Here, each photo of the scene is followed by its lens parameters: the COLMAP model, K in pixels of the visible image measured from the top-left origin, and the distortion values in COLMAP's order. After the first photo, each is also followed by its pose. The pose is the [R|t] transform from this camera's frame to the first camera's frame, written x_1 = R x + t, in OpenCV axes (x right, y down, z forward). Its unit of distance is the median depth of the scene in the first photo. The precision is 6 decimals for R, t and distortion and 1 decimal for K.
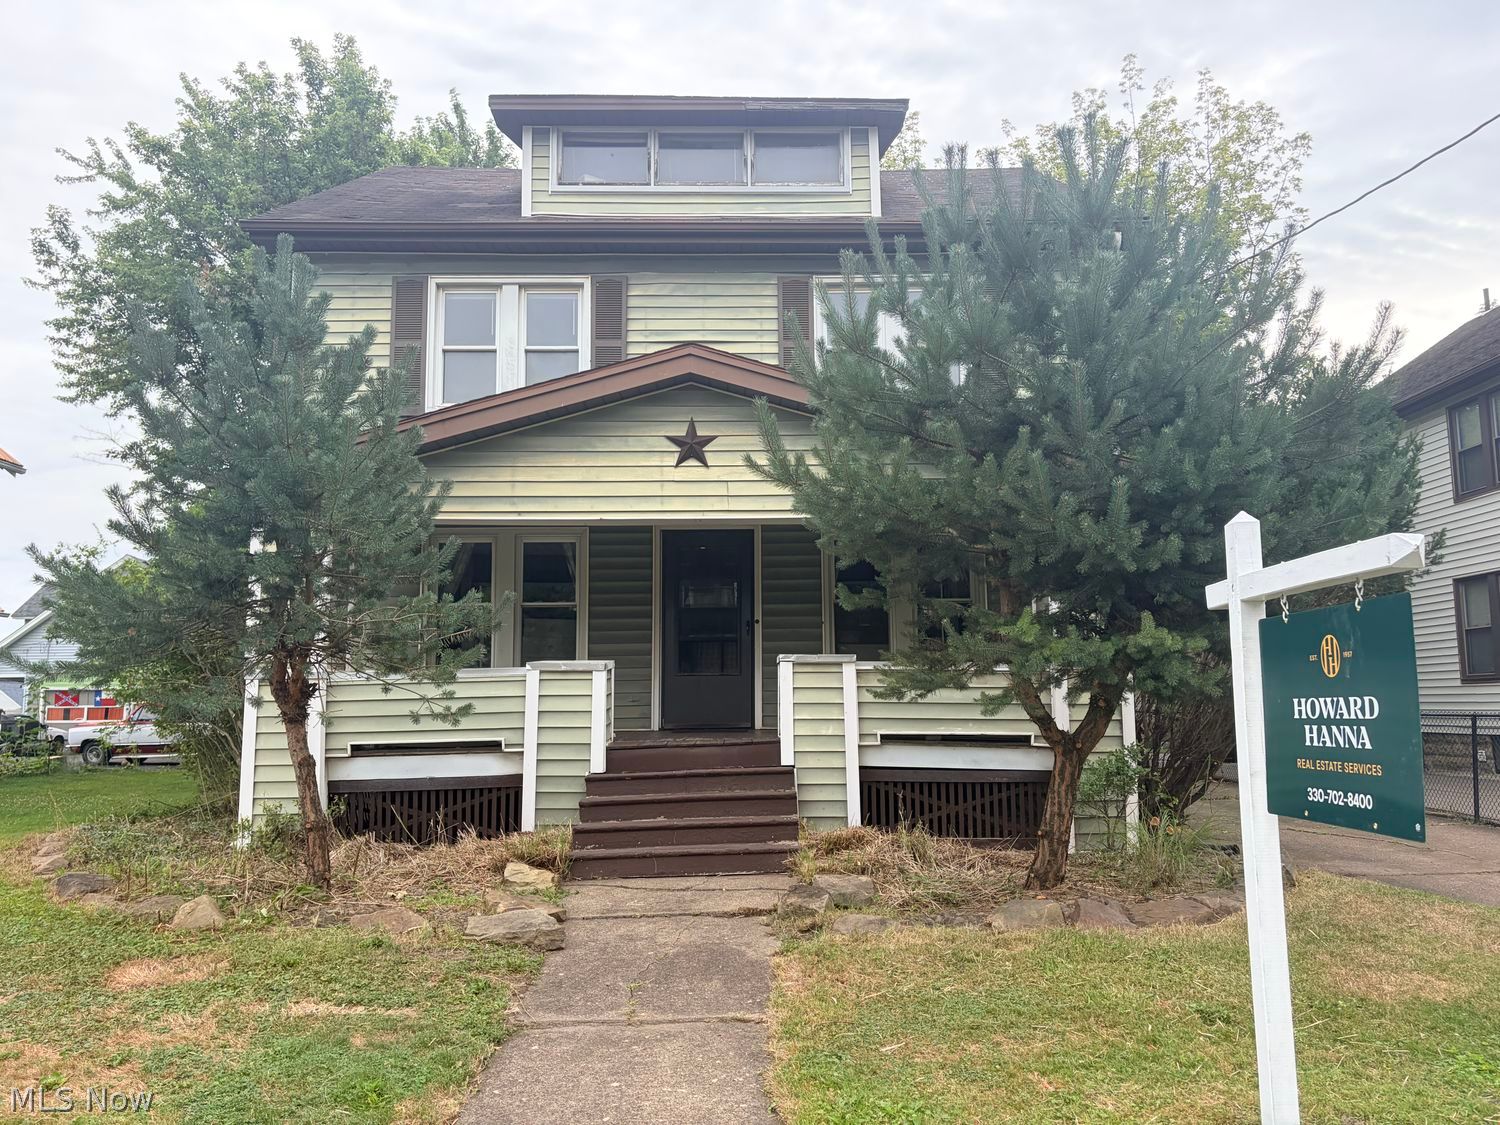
lens RADIAL K [[1189.0, 0, 752.9], [0, 1189.0, 587.7], [0, 0, 1]] dist [0.088765, -0.097357]
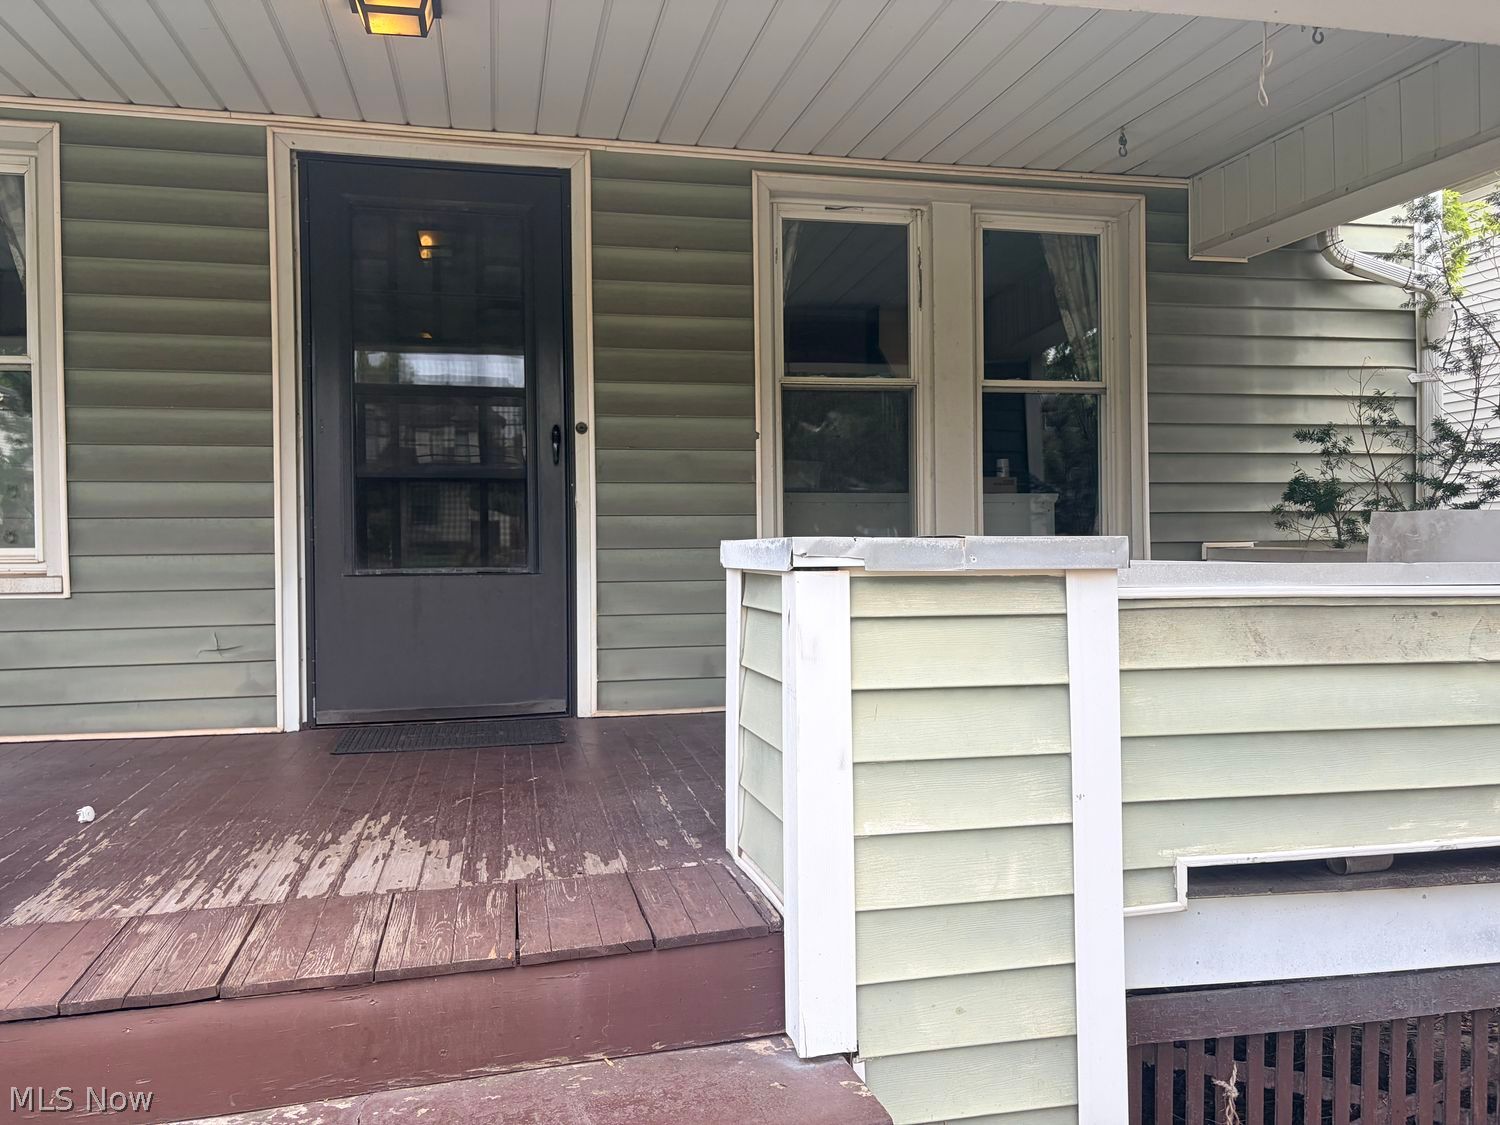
lens RADIAL K [[1189.0, 0, 752.9], [0, 1189.0, 587.7], [0, 0, 1]] dist [0.088765, -0.097357]
pose [[0.976901, -0.006544, 0.213594, -0.023761], [-0.019983, 0.992354, 0.121798, 0.031444], [-0.212758, -0.123253, 0.969300, 0.628637]]
